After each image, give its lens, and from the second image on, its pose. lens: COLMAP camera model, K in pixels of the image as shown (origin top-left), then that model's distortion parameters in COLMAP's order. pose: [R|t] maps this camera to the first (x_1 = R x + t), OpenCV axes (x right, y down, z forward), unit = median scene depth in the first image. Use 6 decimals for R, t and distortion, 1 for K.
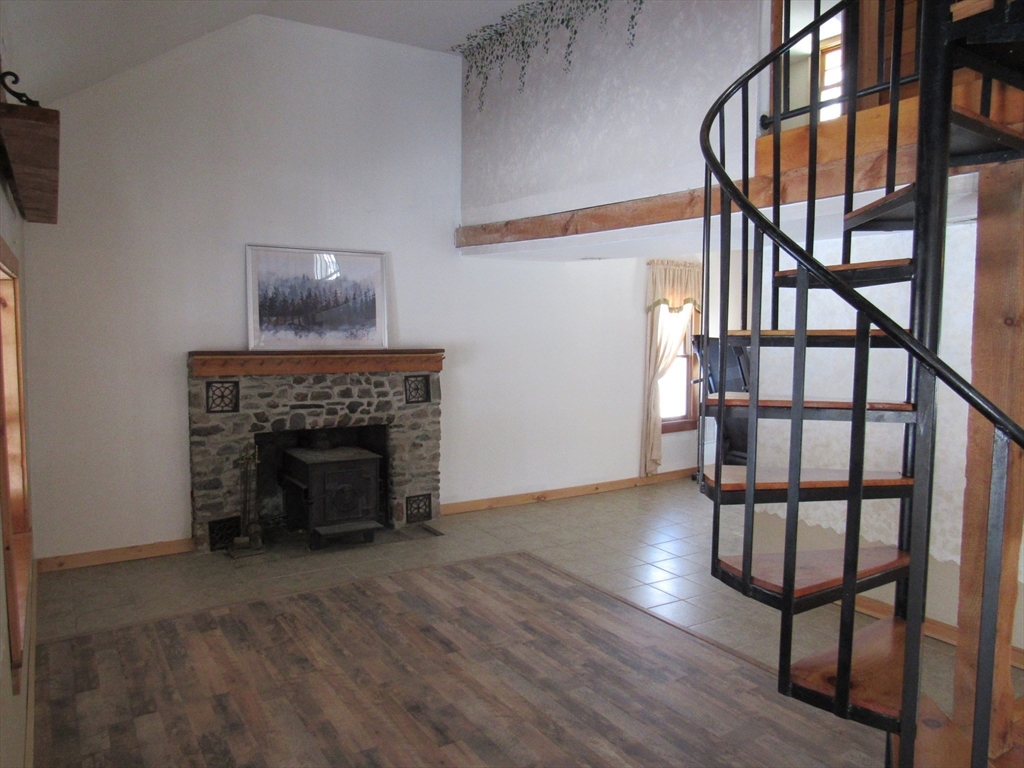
lens RADIAL K [[732.1, 0, 512.0], [0, 732.1, 384.0], [0, 0, 1]] dist [-0.029857, -0.004160]
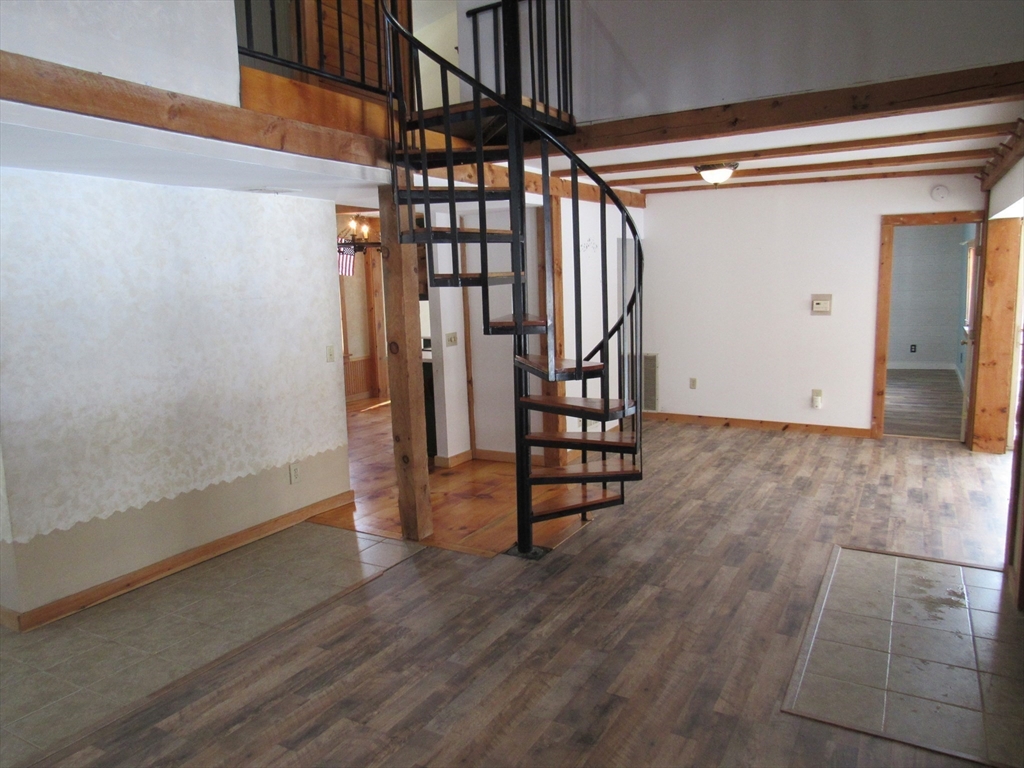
lens RADIAL K [[728.8, 0, 500.1], [0, 728.8, 385.4], [0, 0, 1]] dist [-0.034067, 0.010308]
pose [[-0.459098, -0.124032, 0.879685, -0.445629], [0.088085, 0.978971, 0.184002, -0.060486], [-0.884008, 0.161962, -0.438518, 0.813152]]
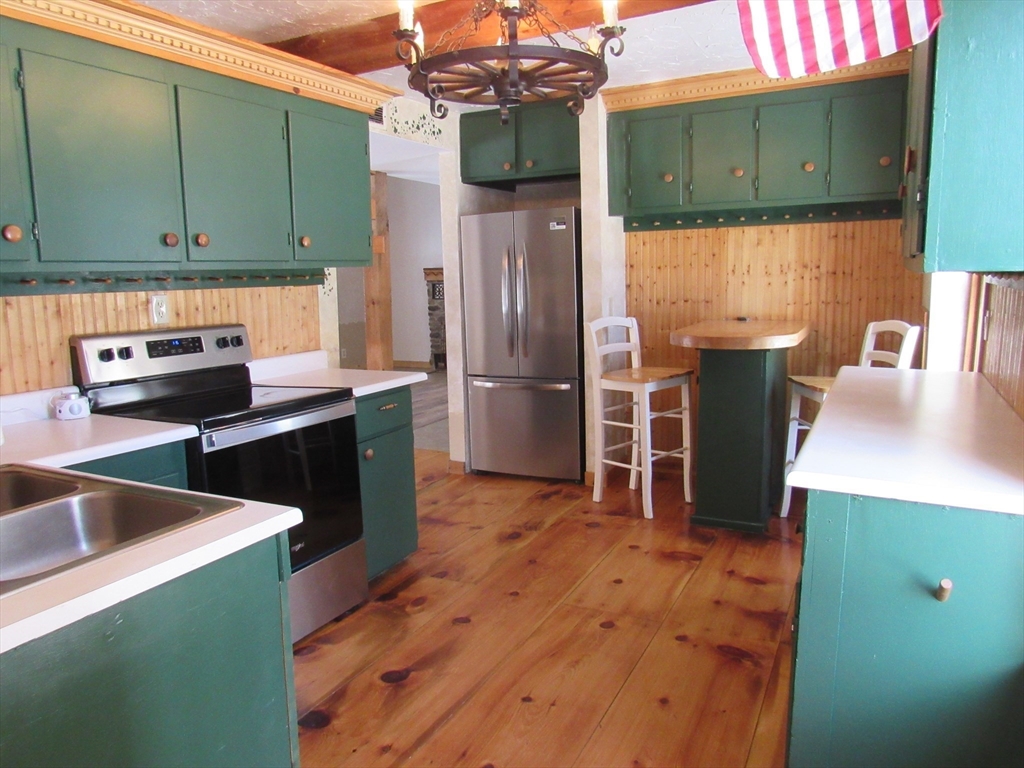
lens RADIAL K [[719.4, 0, 511.2], [0, 719.4, 400.1], [0, 0, 1]] dist [-0.016695, -0.055151]
pose [[0.506158, 0.131690, -0.852327, 1.421452], [-0.038035, 0.990720, 0.130485, 0.046972], [0.861602, -0.033628, 0.506470, 0.146049]]
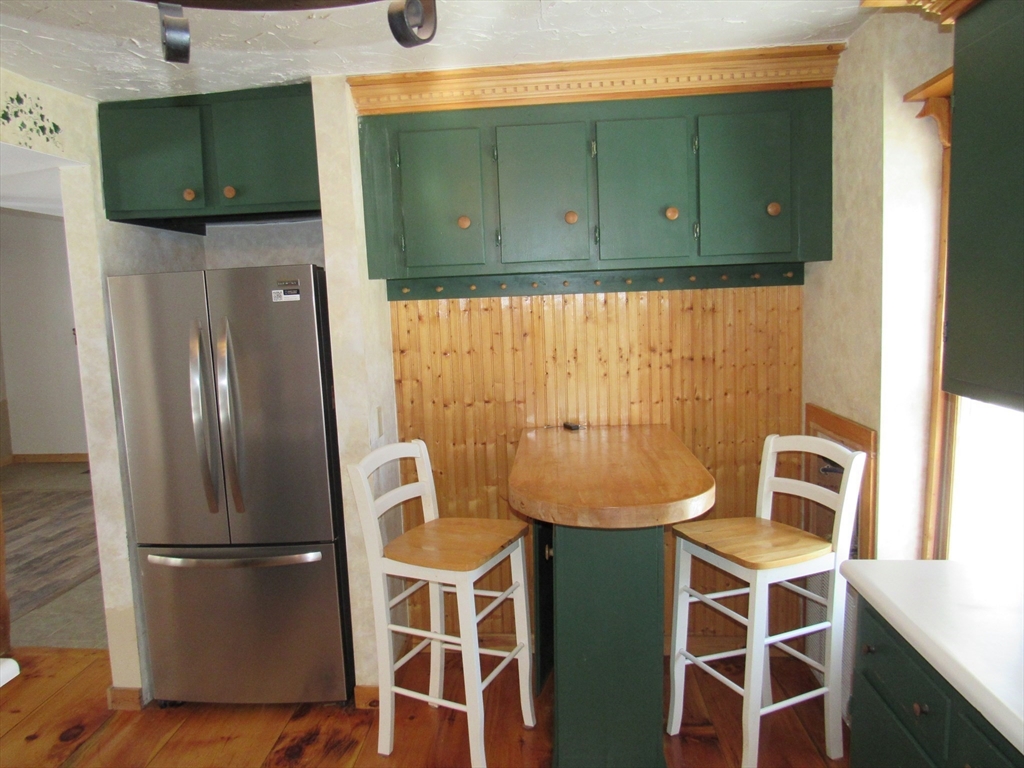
lens RADIAL K [[732.1, 0, 512.0], [0, 732.1, 384.0], [0, 0, 1]] dist [-0.029857, -0.004160]
pose [[0.801302, 0.036803, -0.597128, 1.129994], [-0.006256, 0.998567, 0.053150, -0.015922], [0.598228, -0.038853, 0.800384, 0.315152]]
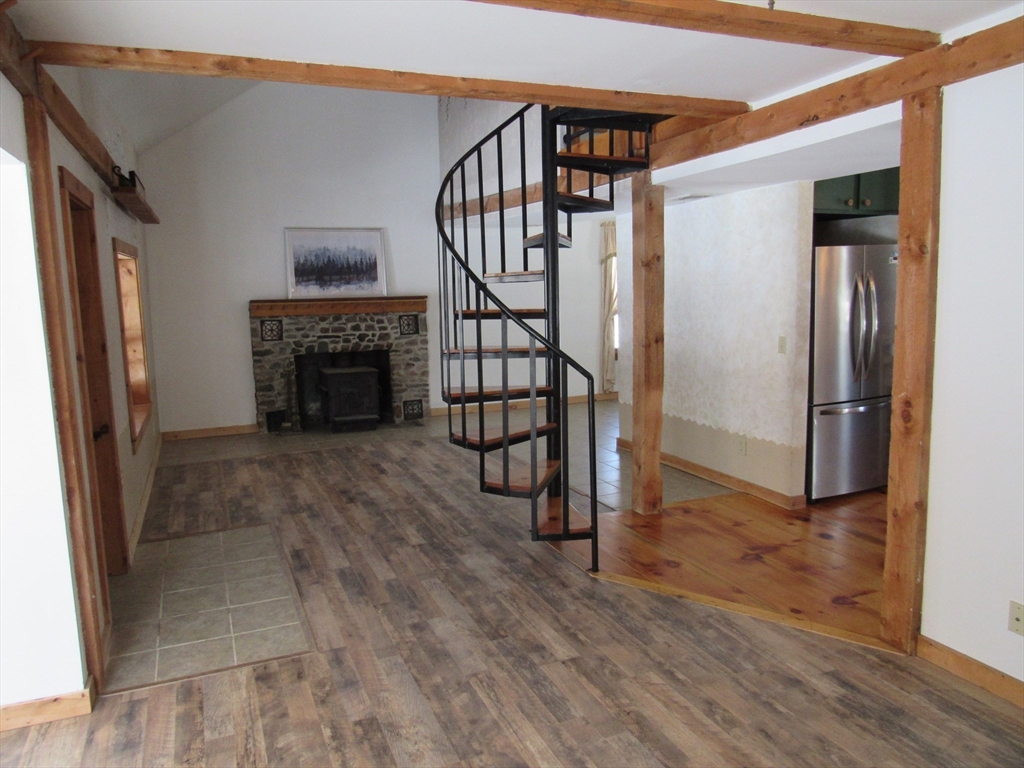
lens RADIAL K [[732.1, 0, 512.0], [0, 732.1, 384.0], [0, 0, 1]] dist [-0.029857, -0.004160]
pose [[0.985736, -0.006252, -0.168180, 0.342185], [0.016100, 0.998230, 0.057254, 0.049129], [0.167525, -0.059145, 0.984092, -0.407341]]
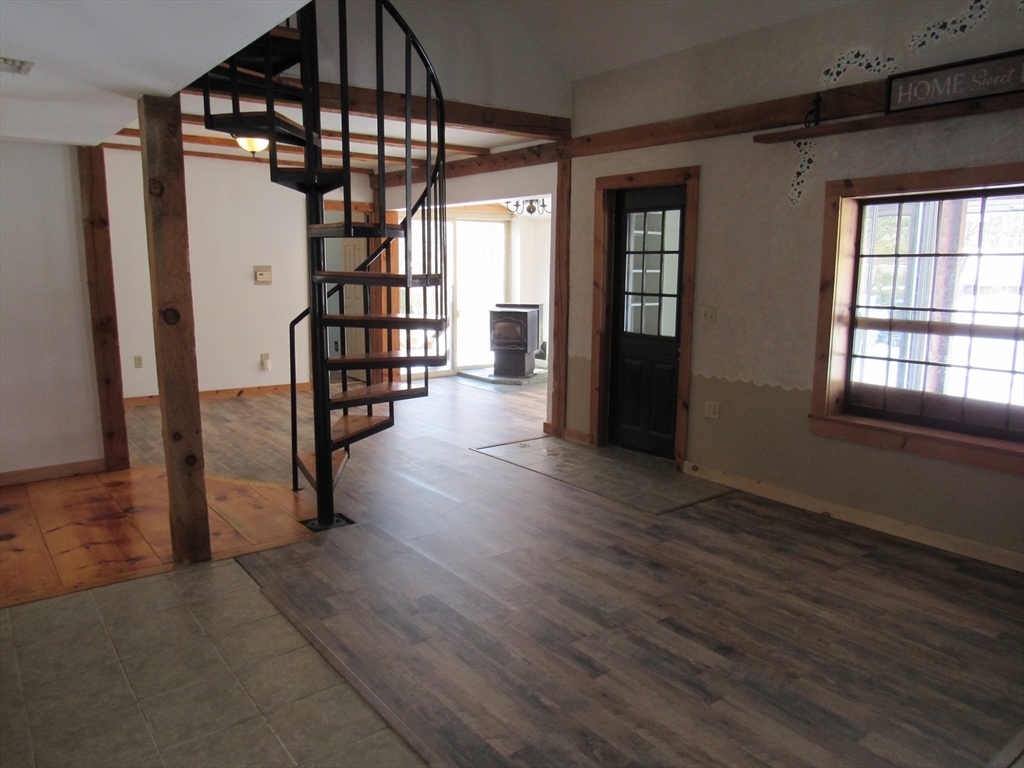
lens RADIAL K [[728.8, 0, 500.1], [0, 728.8, 385.4], [0, 0, 1]] dist [-0.034067, 0.010308]
pose [[-0.997536, -0.003048, -0.070094, 0.113866], [-0.020167, 0.969349, 0.244858, -0.061549], [0.067200, 0.245669, -0.967022, 1.192695]]
